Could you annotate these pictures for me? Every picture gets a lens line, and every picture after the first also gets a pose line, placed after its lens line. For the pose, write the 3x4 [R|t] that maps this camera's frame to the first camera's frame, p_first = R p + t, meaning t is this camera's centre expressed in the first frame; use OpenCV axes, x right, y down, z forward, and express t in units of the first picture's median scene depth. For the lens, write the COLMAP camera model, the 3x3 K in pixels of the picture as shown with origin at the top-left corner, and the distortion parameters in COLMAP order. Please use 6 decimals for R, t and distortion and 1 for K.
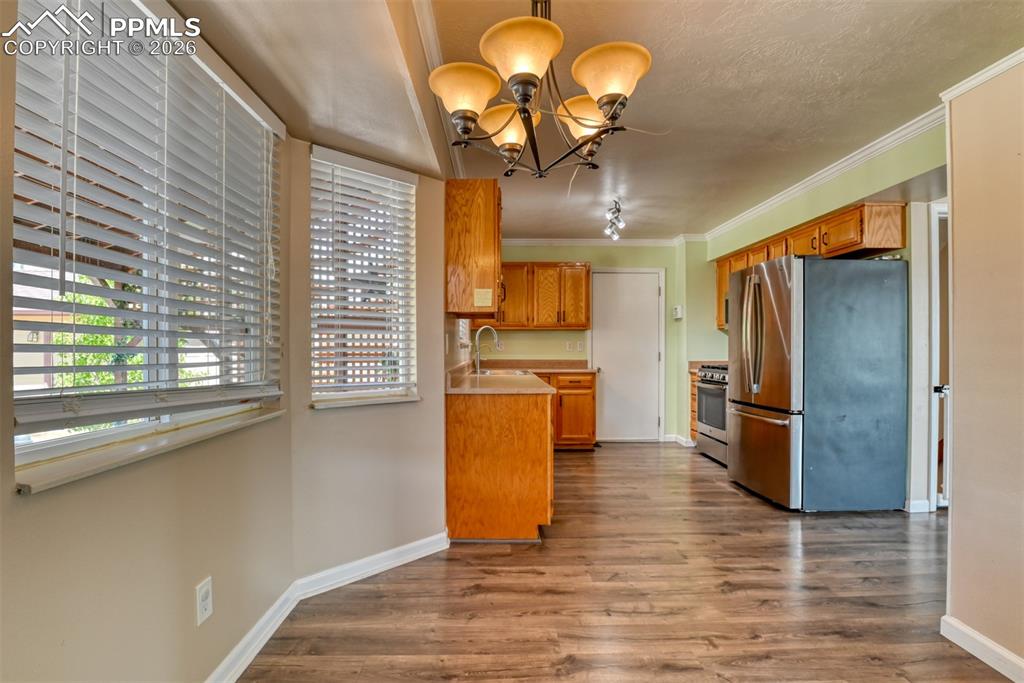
lens RADIAL K [[499.0, 0, 503.9], [0, 499.0, 352.0], [0, 0, 1]] dist [-0.022613, -0.003783]
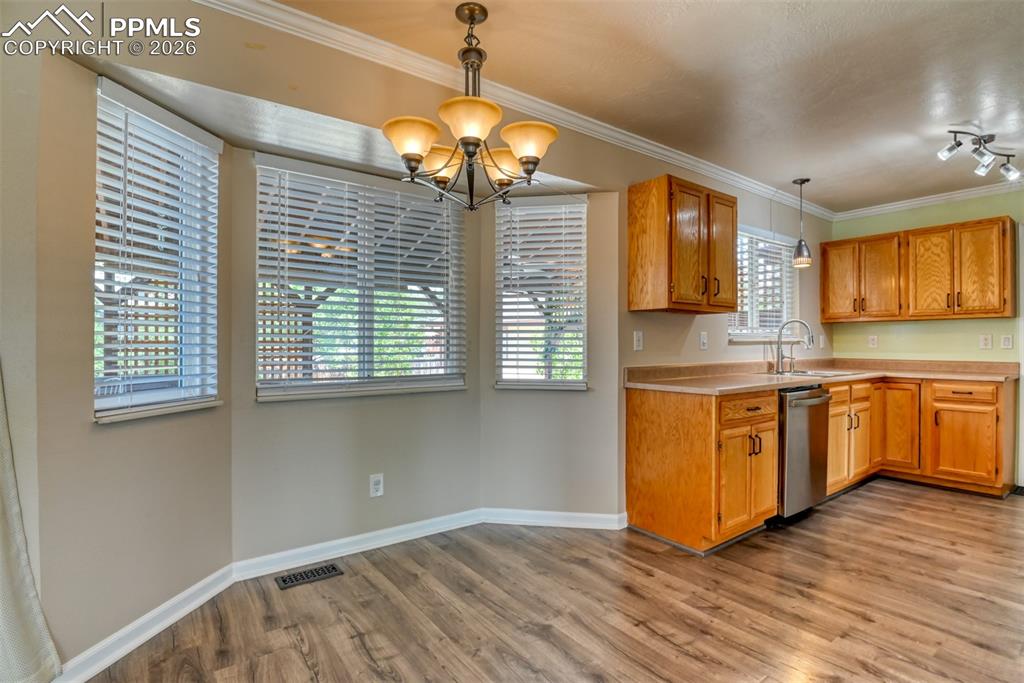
lens RADIAL K [[499.0, 0, 520.4], [0, 499.0, 343.6], [0, 0, 1]] dist [-0.022613, -0.003783]
pose [[0.591484, -0.000412, -0.806317, 0.420903], [-0.006472, 0.999965, -0.005259, -0.002218], [0.806291, 0.008329, 0.591461, 0.125290]]
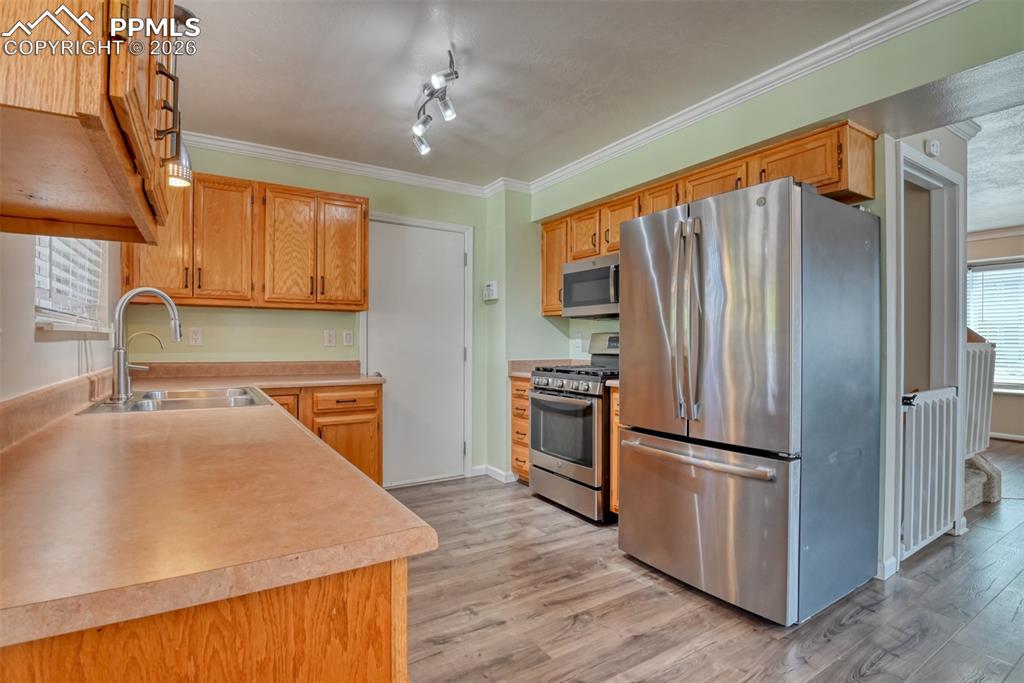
lens RADIAL K [[499.0, 0, 510.0], [0, 499.0, 345.2], [0, 0, 1]] dist [-0.022613, -0.003783]
pose [[0.856395, 0.000692, 0.516320, 0.014129], [-0.000107, 0.999999, -0.001162, -0.003737], [-0.516321, 0.000940, 0.856395, 0.544533]]
